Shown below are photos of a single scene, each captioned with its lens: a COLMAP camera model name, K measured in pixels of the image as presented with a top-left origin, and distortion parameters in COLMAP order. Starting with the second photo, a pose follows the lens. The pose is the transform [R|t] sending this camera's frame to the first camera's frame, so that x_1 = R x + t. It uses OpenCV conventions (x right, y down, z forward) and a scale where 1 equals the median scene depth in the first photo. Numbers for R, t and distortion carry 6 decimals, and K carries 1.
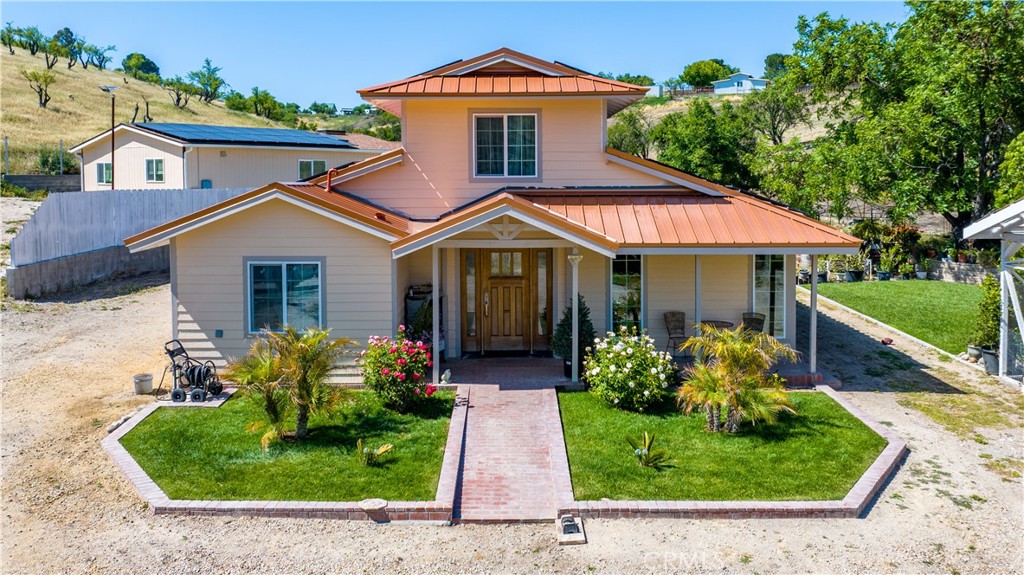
lens RADIAL K [[833.1, 0, 512.0], [0, 833.1, 287.5], [0, 0, 1]] dist [-0.013171, -0.009638]
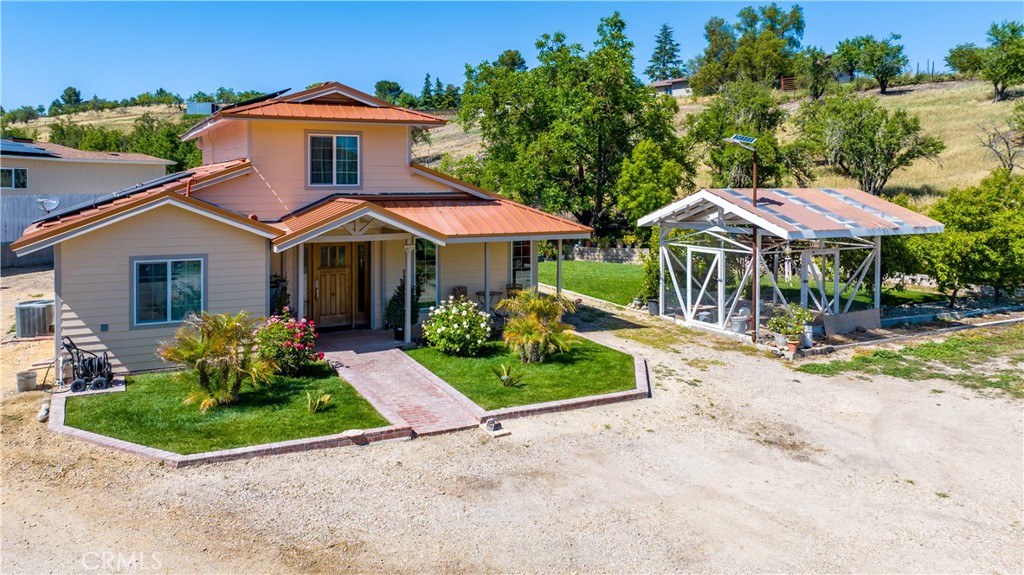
lens RADIAL K [[725.1, 0, 512.0], [0, 725.1, 287.5], [0, 0, 1]] dist [-0.012397, 0.001034]
pose [[0.894036, -0.061004, 0.443822, -0.291618], [0.057988, 0.998109, 0.020379, 0.014085], [-0.444226, 0.007516, 0.895883, -0.095572]]
